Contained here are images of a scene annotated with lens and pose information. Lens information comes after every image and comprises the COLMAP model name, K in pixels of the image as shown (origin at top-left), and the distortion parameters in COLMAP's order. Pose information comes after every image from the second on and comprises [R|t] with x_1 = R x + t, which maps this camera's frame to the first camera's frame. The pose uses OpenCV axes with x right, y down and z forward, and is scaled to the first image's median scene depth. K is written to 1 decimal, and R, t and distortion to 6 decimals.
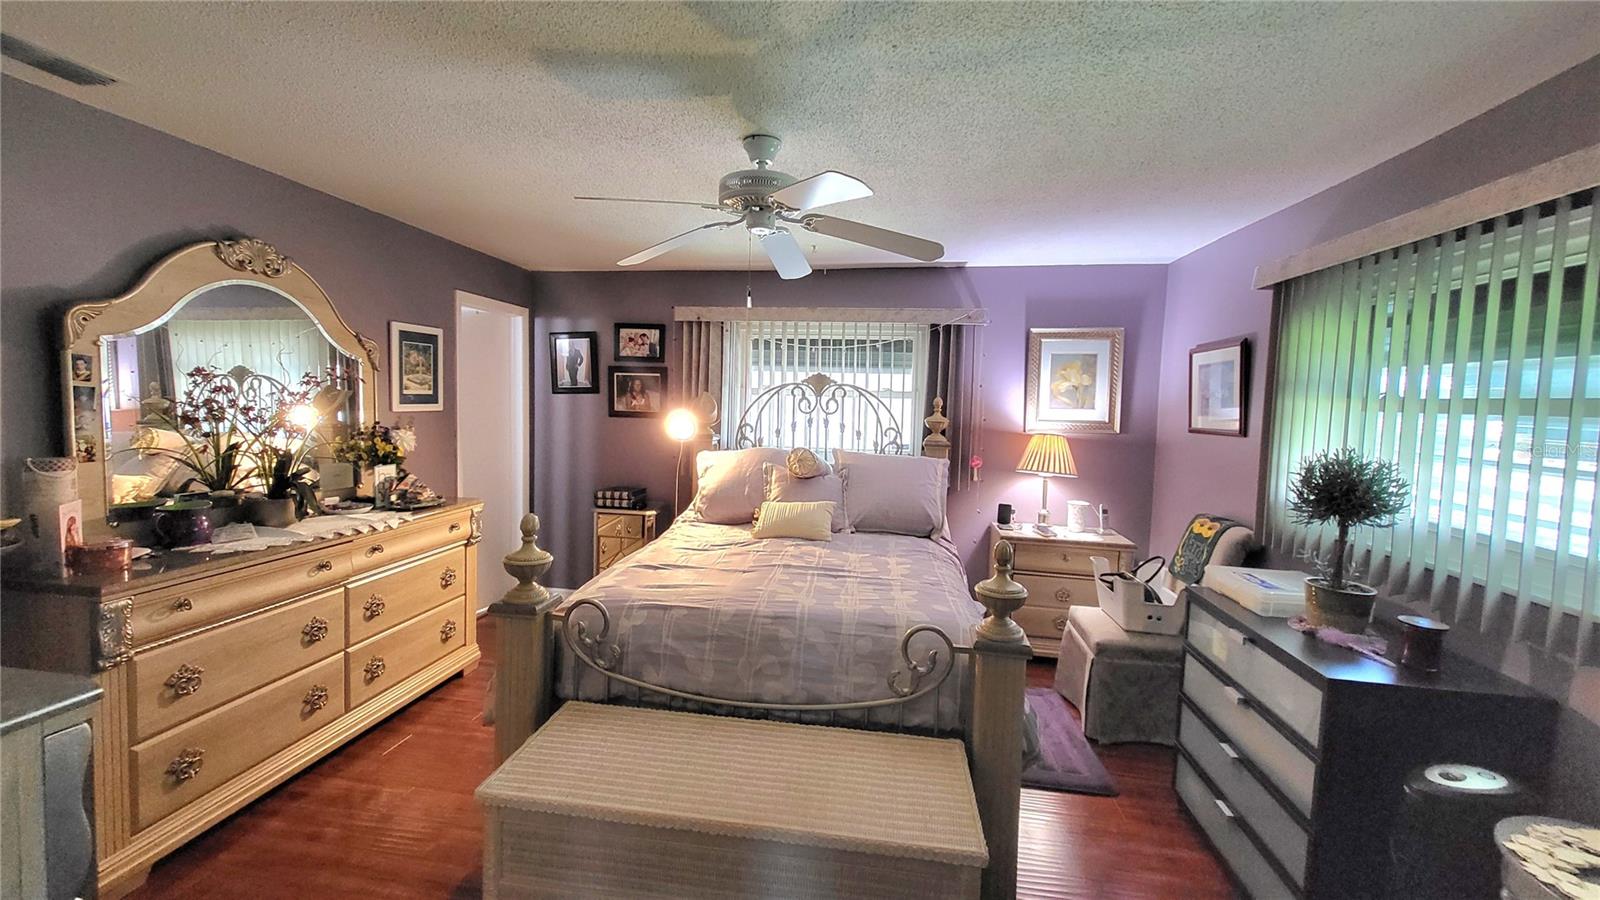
lens RADIAL K [[646.3, 0, 793.6], [0, 646.3, 444.9], [0, 0, 1]] dist [0.007276, -0.000947]
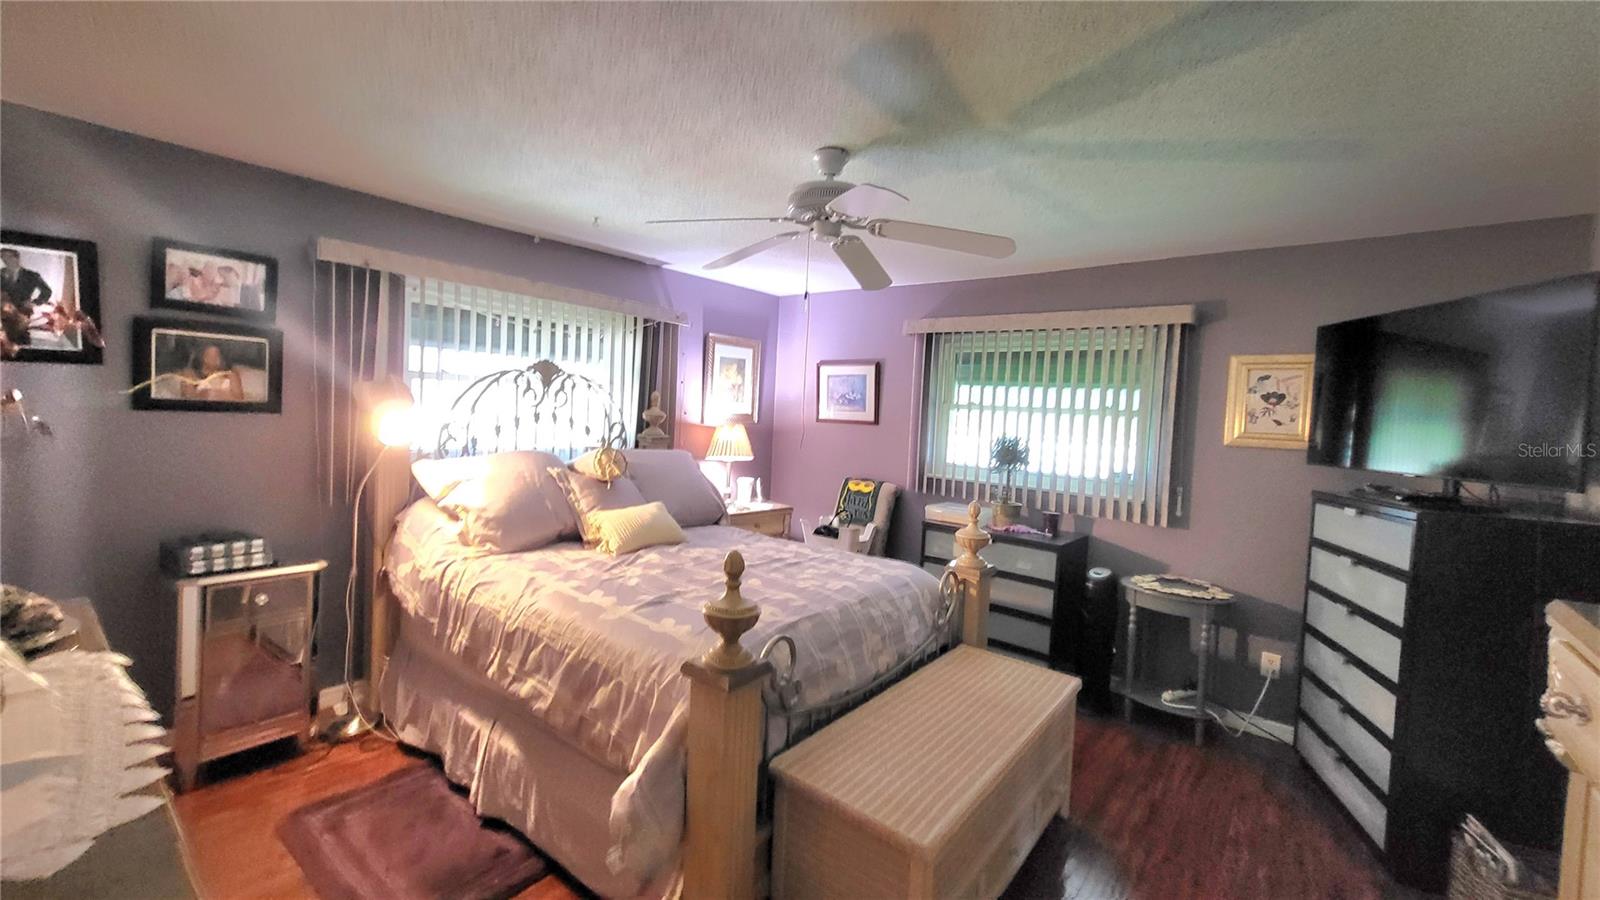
lens RADIAL K [[646.3, 0, 795.9], [0, 646.3, 438.4], [0, 0, 1]] dist [0.007276, -0.000947]
pose [[0.493761, -0.042103, 0.868578, -0.549440], [0.024941, 0.999102, 0.034252, -0.028368], [-0.869240, 0.004751, 0.494368, 0.295352]]
